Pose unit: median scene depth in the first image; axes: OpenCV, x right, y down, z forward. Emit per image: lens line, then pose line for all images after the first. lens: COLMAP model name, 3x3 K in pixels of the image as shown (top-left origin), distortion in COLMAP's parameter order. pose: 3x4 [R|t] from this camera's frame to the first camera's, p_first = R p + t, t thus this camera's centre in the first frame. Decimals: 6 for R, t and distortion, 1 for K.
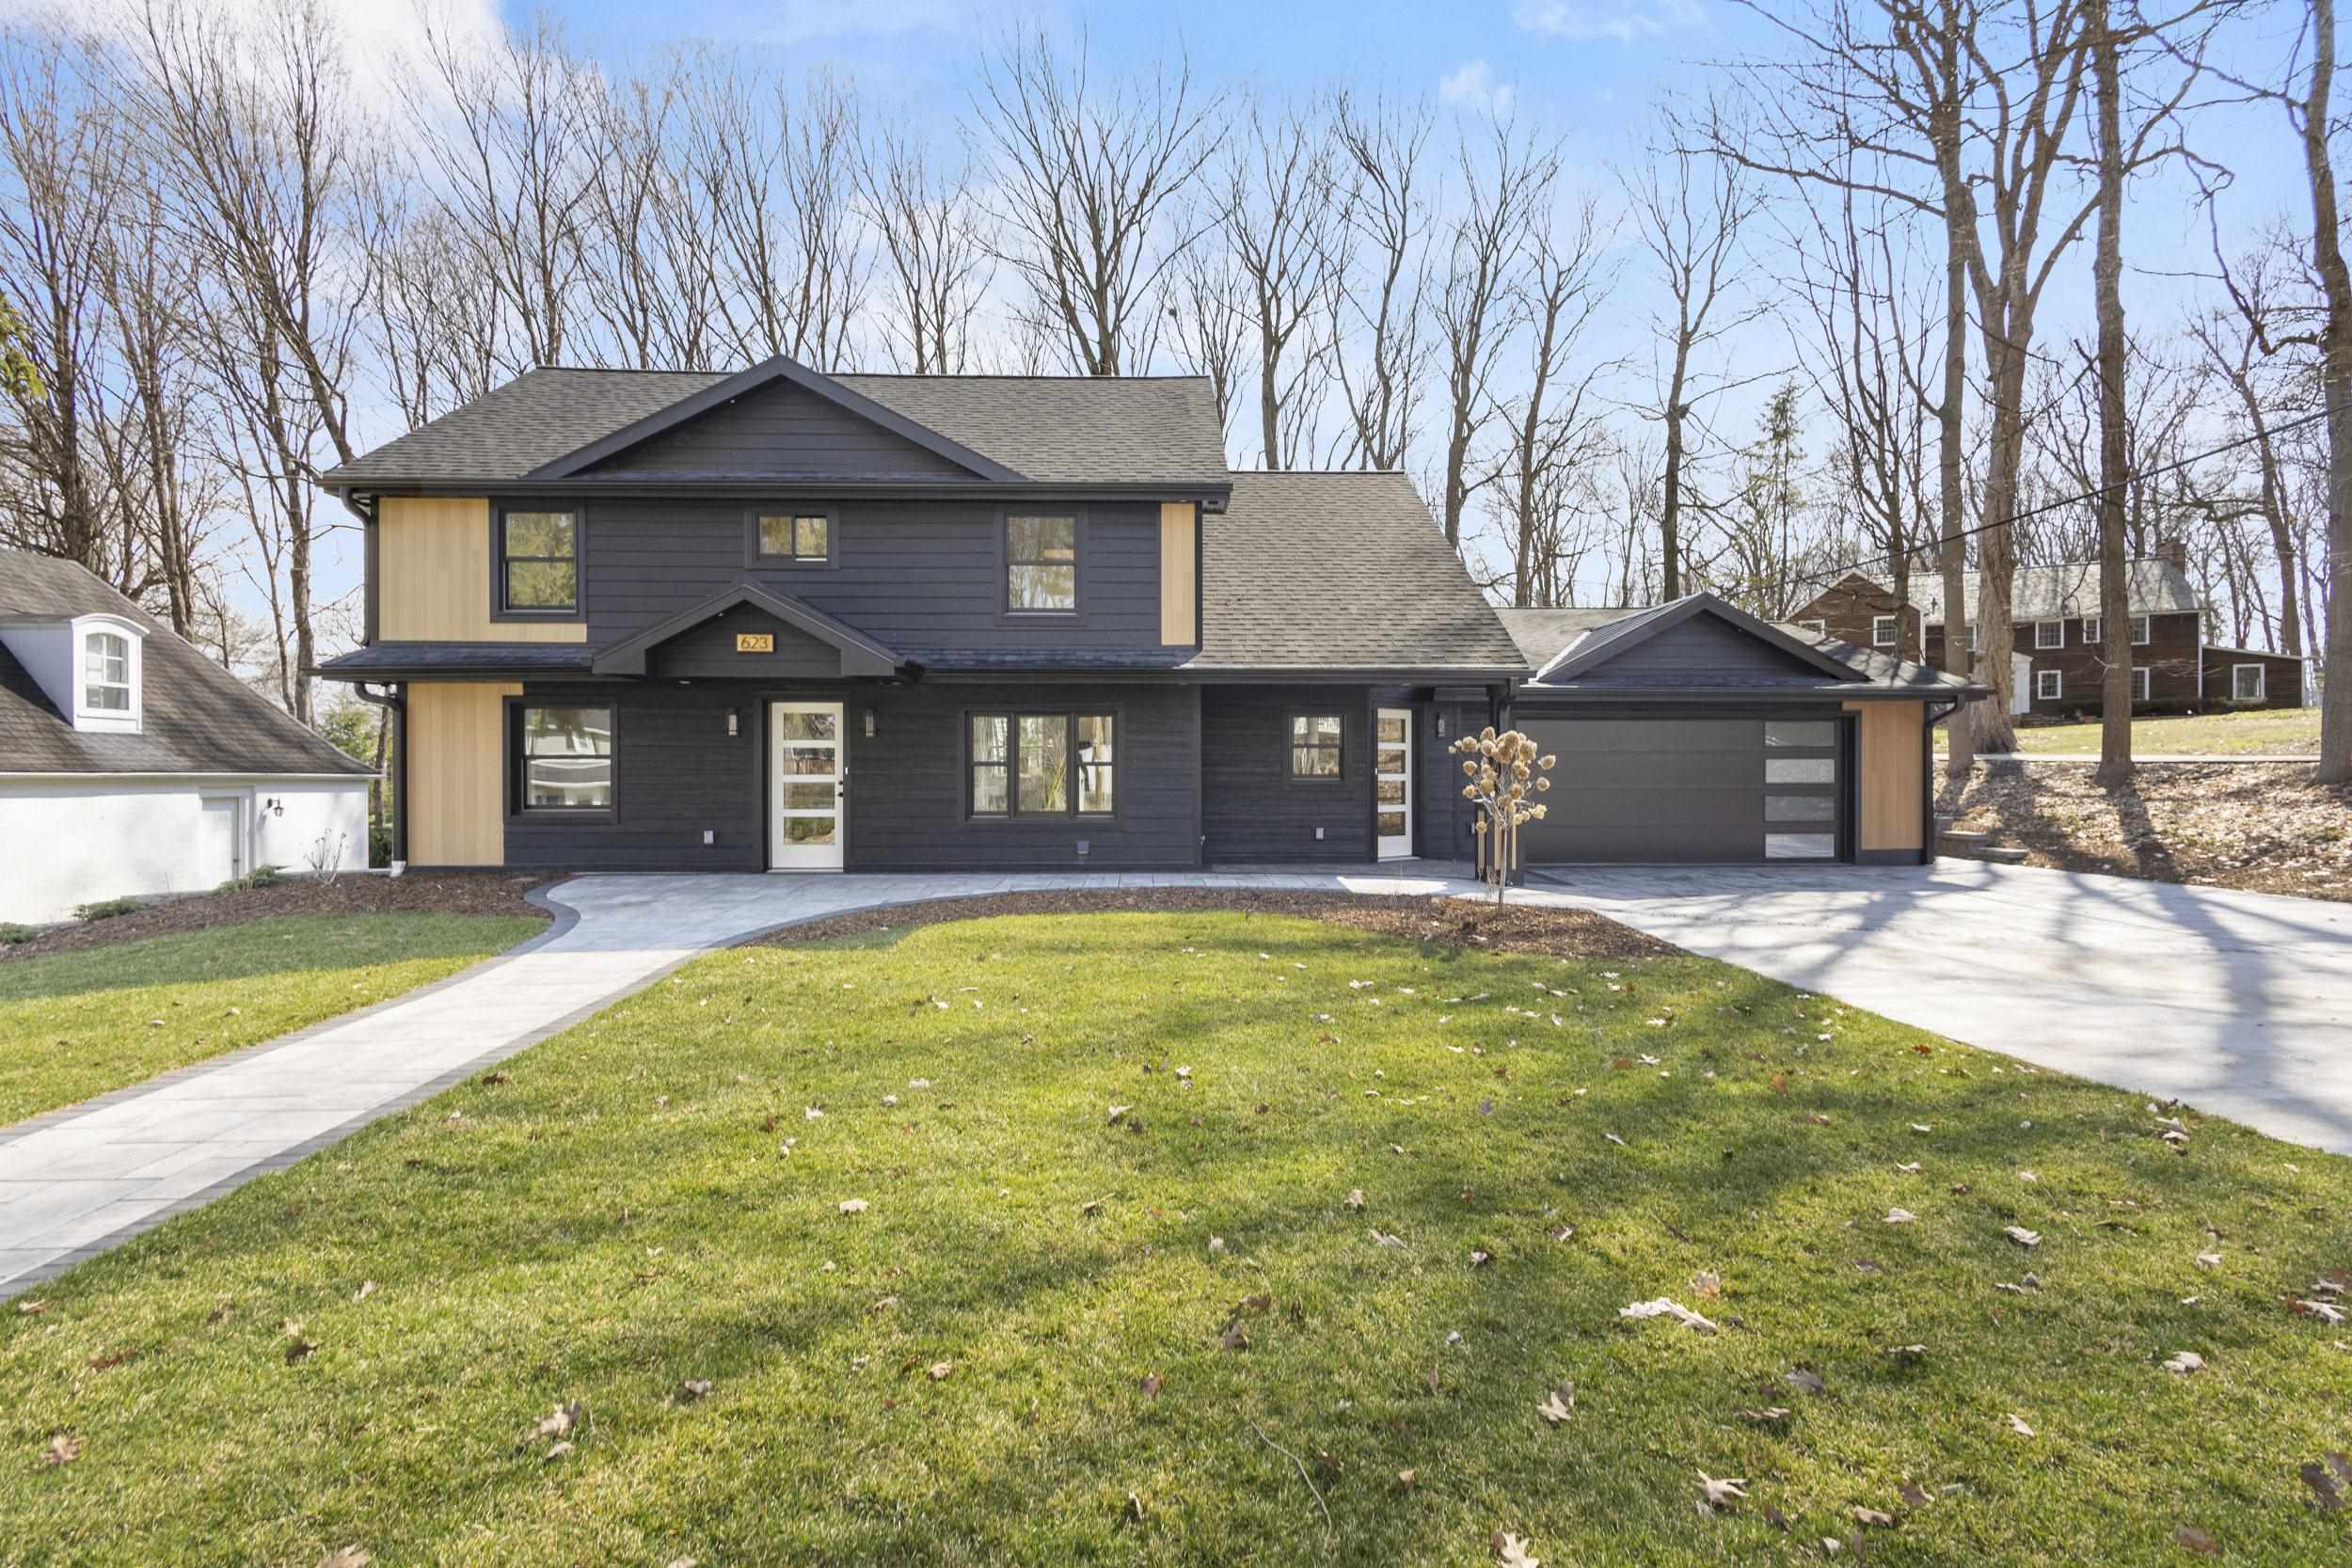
lens RADIAL K [[1061.5, 0, 1189.3], [0, 1061.5, 773.9], [0, 0, 1]] dist [0.002263, -0.000803]
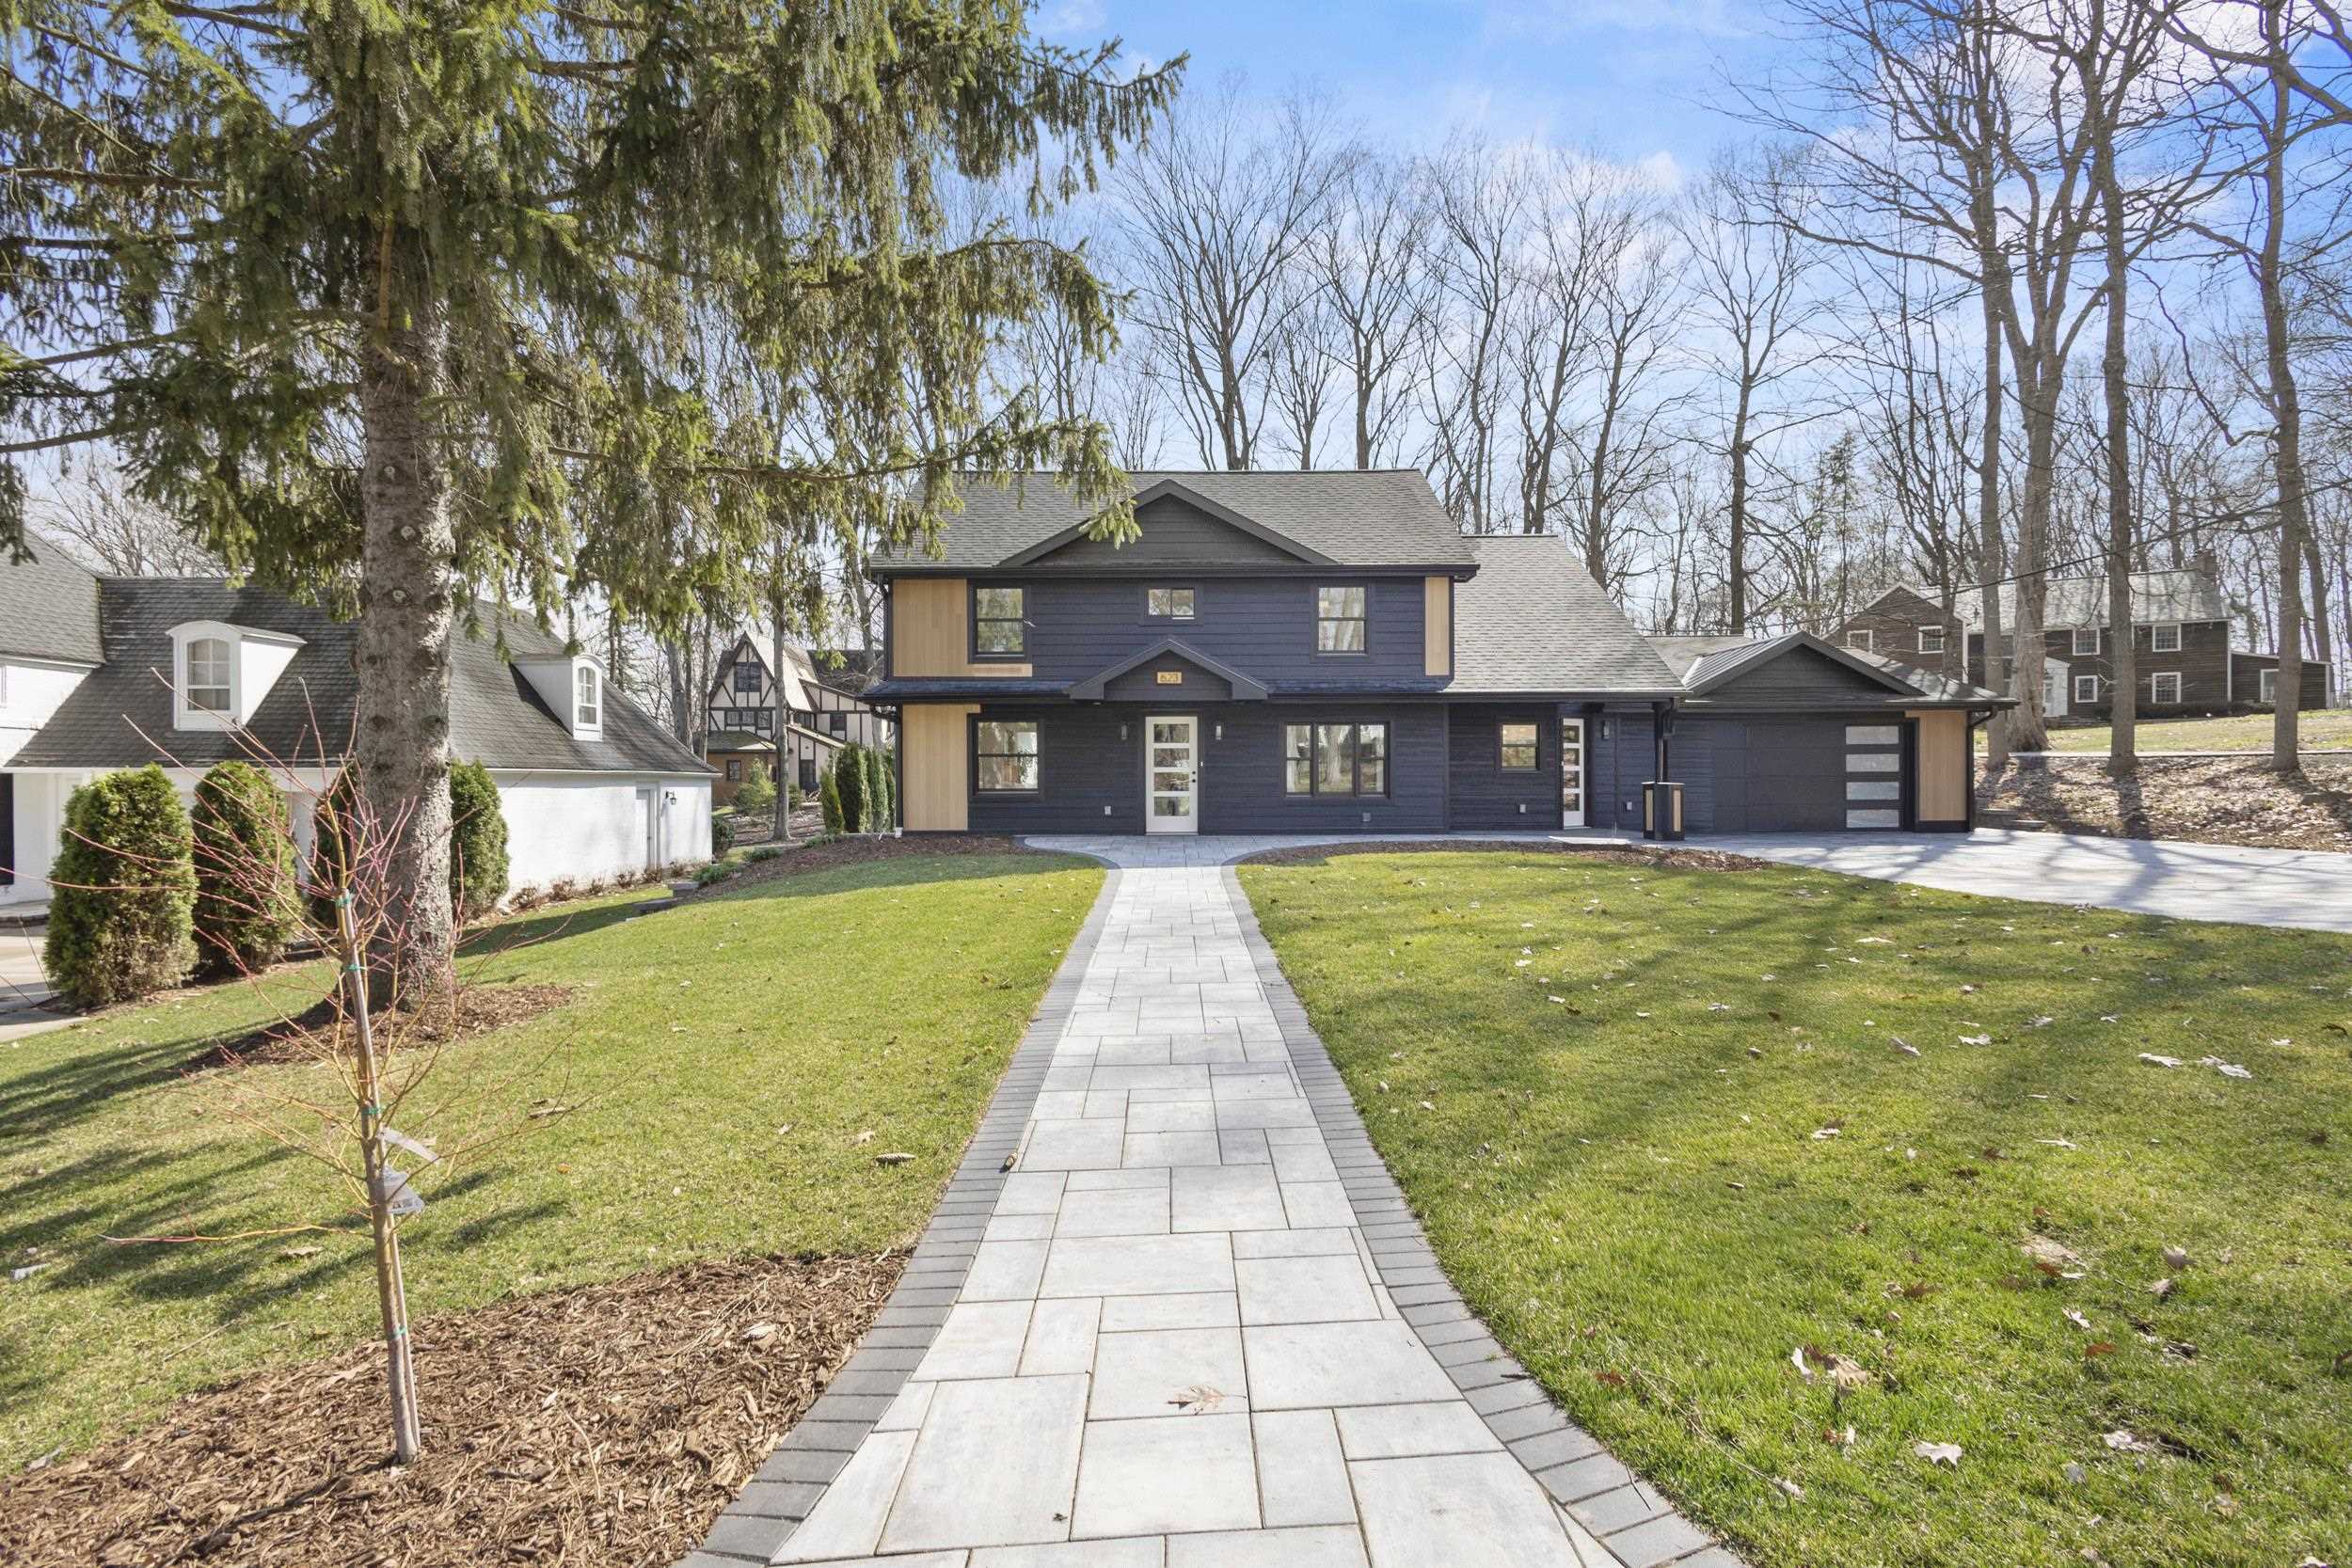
lens RADIAL K [[1061.5, 0, 1191.2], [0, 1061.5, 780.8], [0, 0, 1]] dist [0.002263, -0.000803]
pose [[0.999661, -0.003809, -0.025775, -0.254174], [0.003844, 0.999992, 0.001338, 0.014866], [0.025770, -0.001437, 0.999667, -0.368846]]
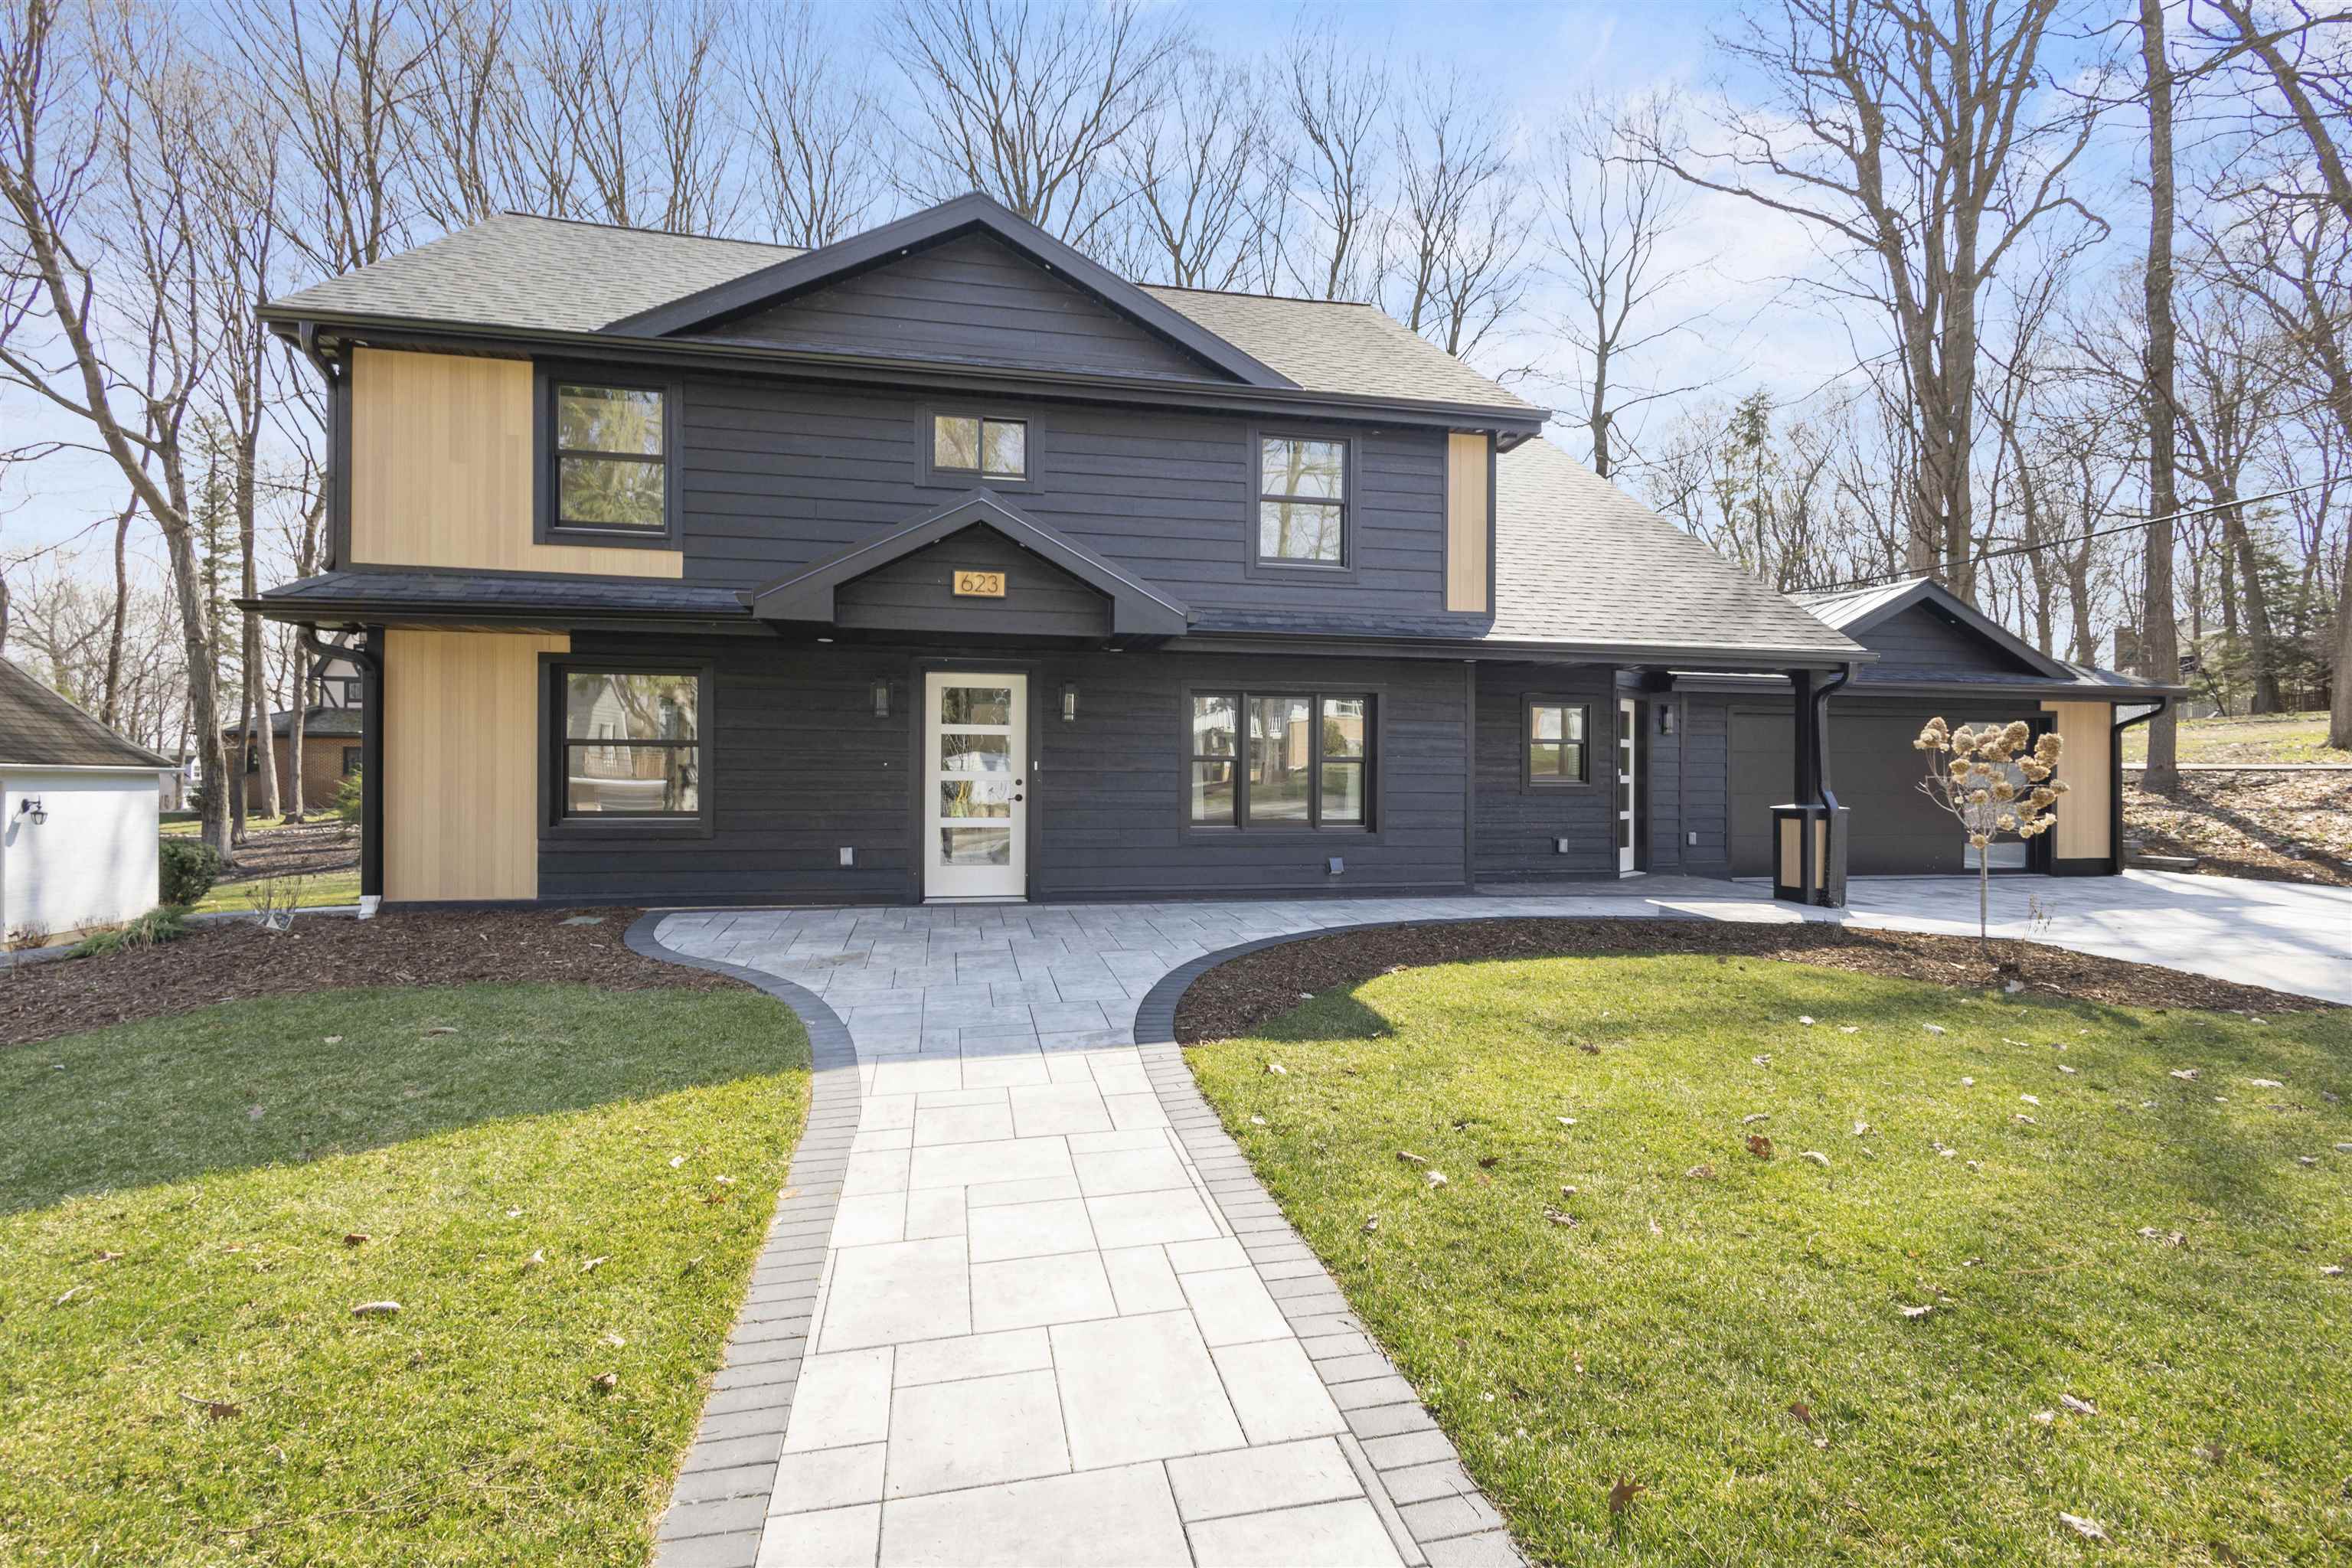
lens RADIAL K [[1061.6, 0, 1183.3], [0, 1061.6, 774.0], [0, 0, 1]] dist [0.002263, -0.000803]
pose [[0.984229, 0.007088, 0.176754, -0.298429], [-0.006801, 0.999974, -0.002230, 0.003178], [-0.176766, 0.000993, 0.984252, 0.208135]]
